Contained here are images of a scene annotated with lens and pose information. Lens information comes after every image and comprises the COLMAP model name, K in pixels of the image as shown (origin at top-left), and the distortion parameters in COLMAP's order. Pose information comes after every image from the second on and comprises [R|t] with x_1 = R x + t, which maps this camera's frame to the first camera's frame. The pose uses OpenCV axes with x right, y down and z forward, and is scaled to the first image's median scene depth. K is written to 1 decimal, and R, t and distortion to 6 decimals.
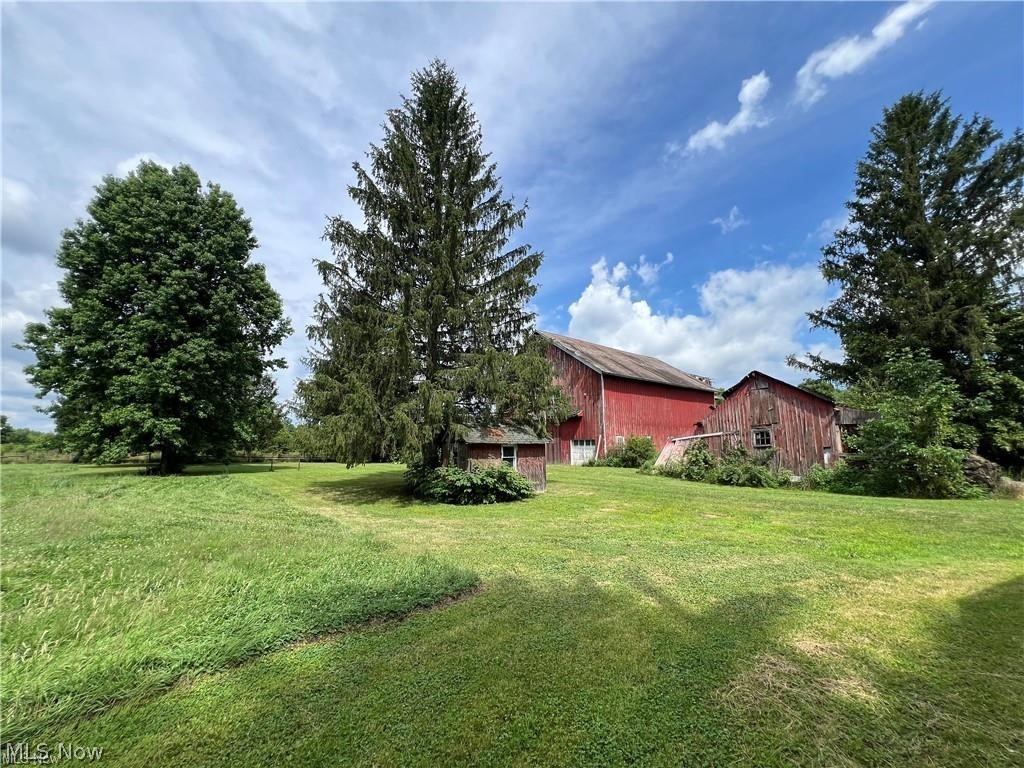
lens RADIAL K [[410.7, 0, 511.7], [0, 410.7, 383.6], [0, 0, 1]] dist [0.000166, 0.000883]
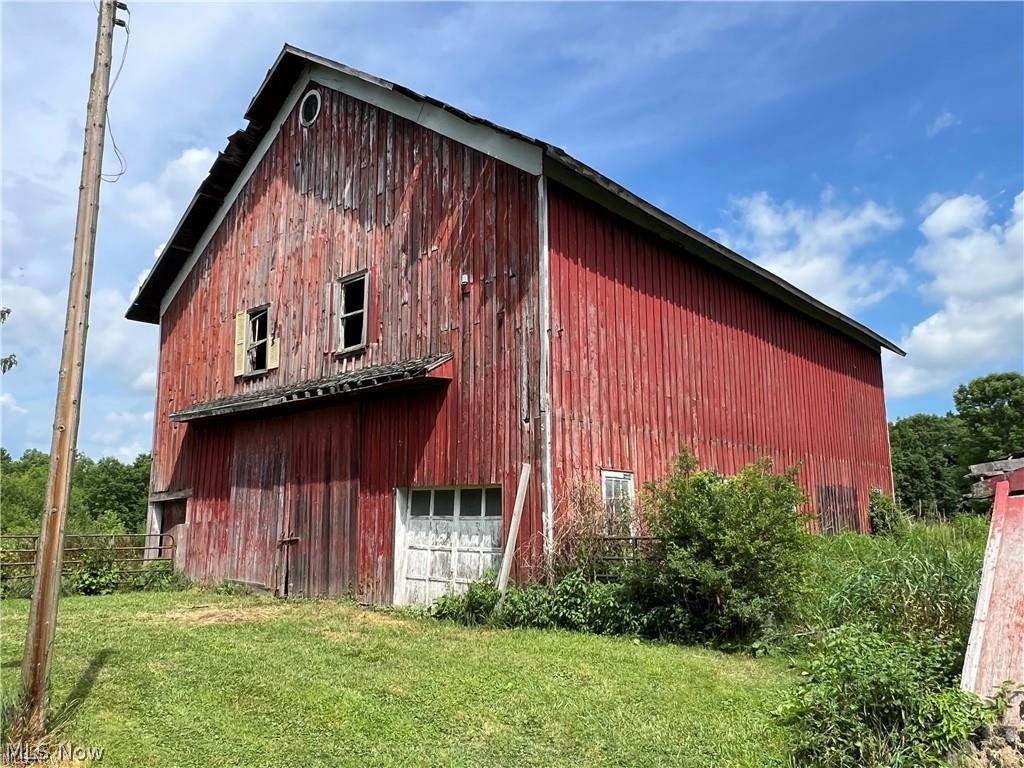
lens RADIAL K [[747.9, 0, 512.1], [0, 747.9, 386.5], [0, 0, 1]] dist [-0.000834, -0.000034]
pose [[0.987499, 0.028172, 0.155085, 0.147088], [-0.024586, 0.999385, -0.024989, 0.094165], [-0.155694, 0.020864, 0.987585, 0.620491]]
